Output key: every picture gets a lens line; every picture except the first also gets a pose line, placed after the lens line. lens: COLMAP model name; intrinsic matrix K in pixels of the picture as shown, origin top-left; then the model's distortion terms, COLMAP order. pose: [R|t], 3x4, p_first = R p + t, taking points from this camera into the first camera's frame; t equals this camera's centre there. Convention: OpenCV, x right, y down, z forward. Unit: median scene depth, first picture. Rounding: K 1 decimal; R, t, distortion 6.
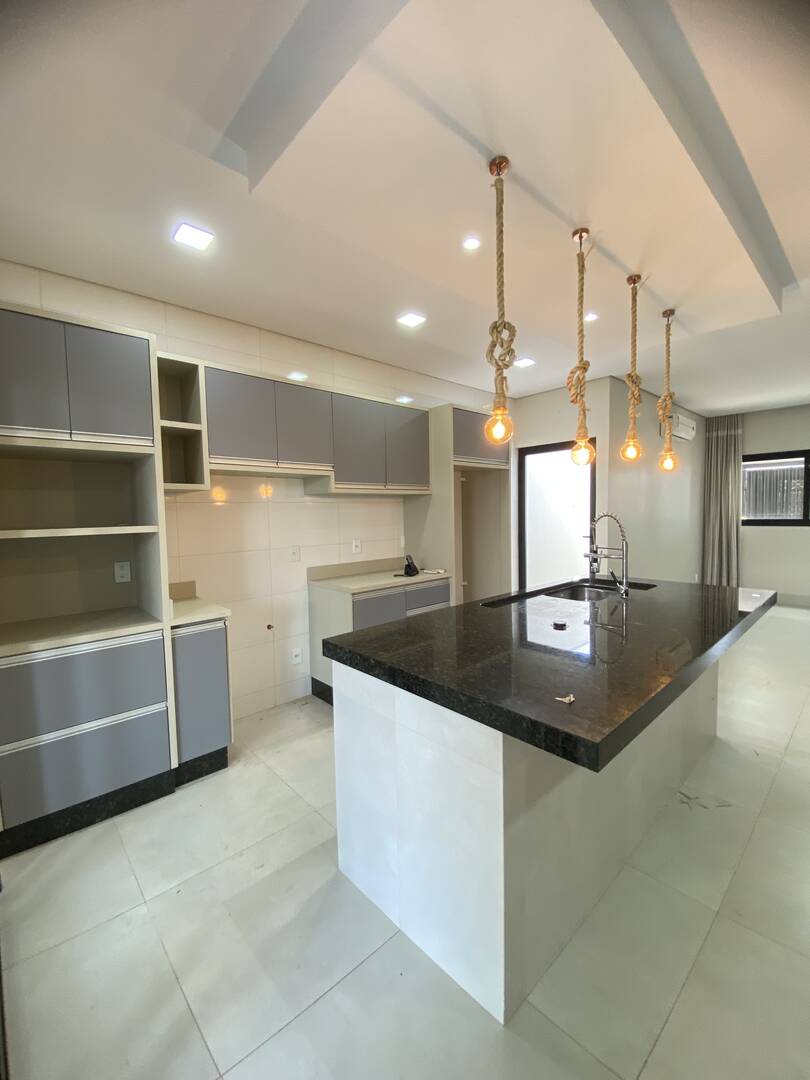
lens RADIAL K [[450.0, 0, 408.0], [0, 450.0, 536.4], [0, 0, 1]] dist [0.004075, -0.000894]
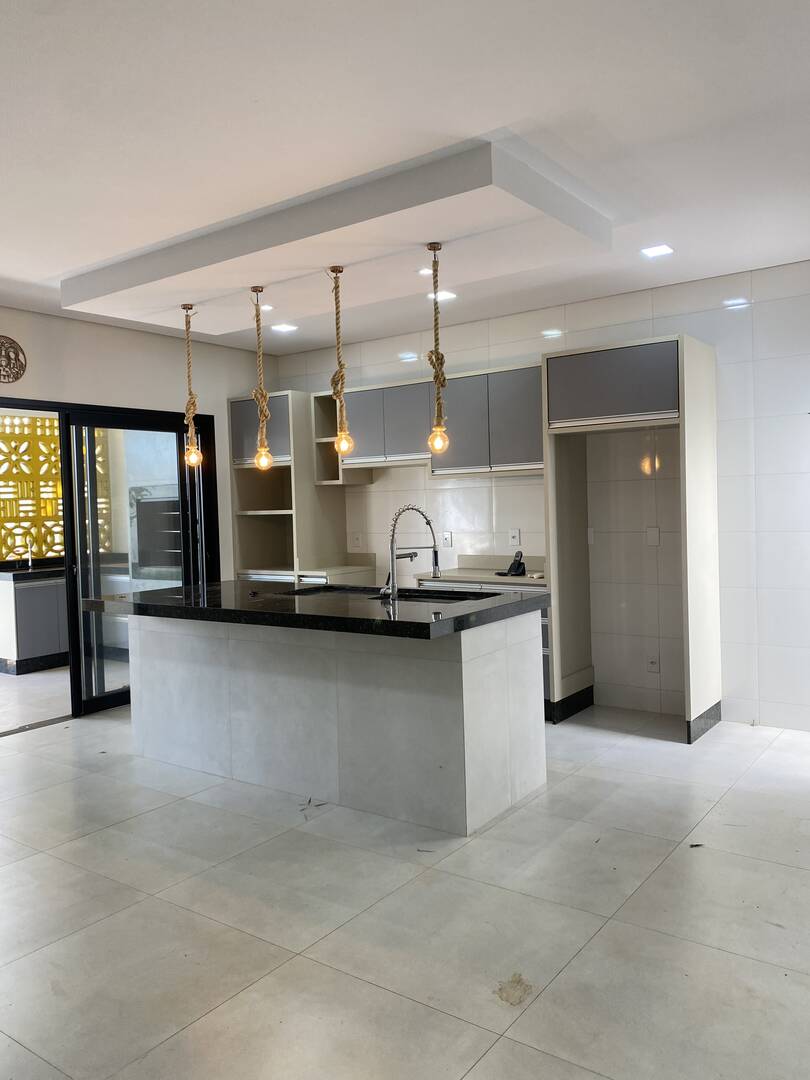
lens RADIAL K [[820.9, 0, 412.1], [0, 820.9, 544.2], [0, 0, 1]] dist [0.008798, -0.000142]
pose [[0.182229, 0.066197, -0.981025, 2.048257], [-0.030050, 0.997640, 0.061736, -0.082355], [0.982797, 0.018230, 0.183788, 0.768787]]
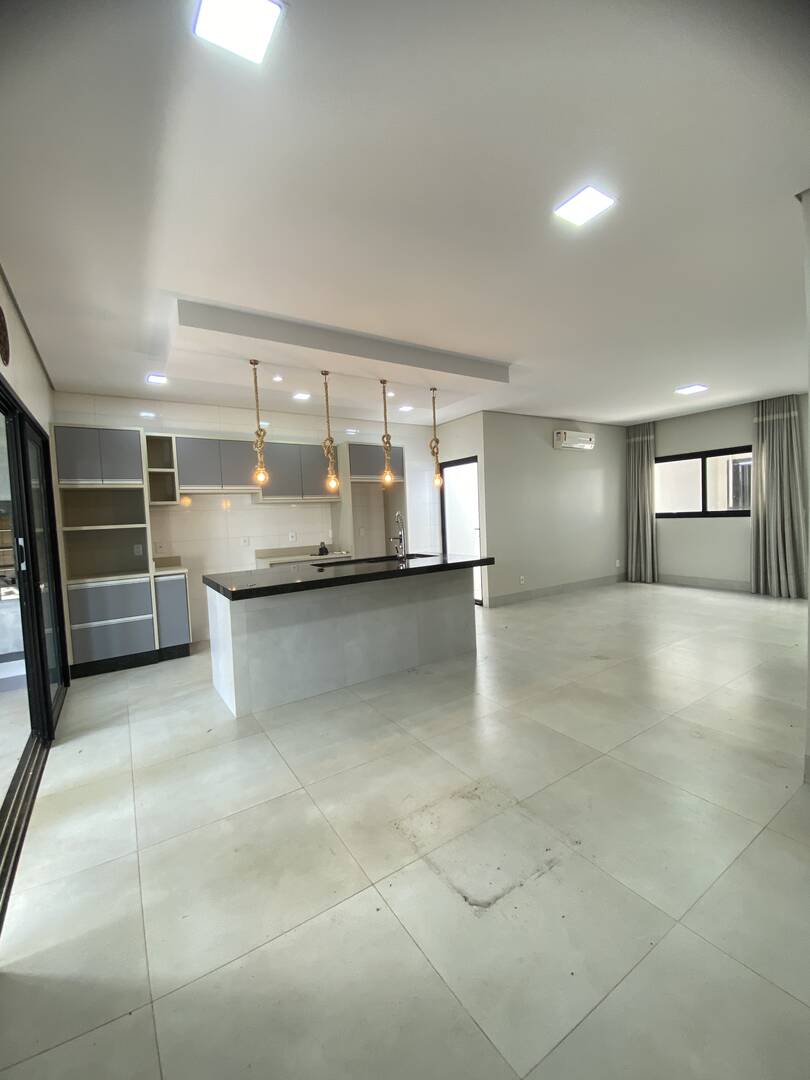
lens RADIAL K [[450.0, 0, 407.3], [0, 450.0, 534.7], [0, 0, 1]] dist [0.004075, -0.000894]
pose [[0.984780, -0.013604, -0.173273, 0.786811], [0.012838, 0.999902, -0.005544, 0.042689], [0.173331, 0.003235, 0.984858, -0.641710]]
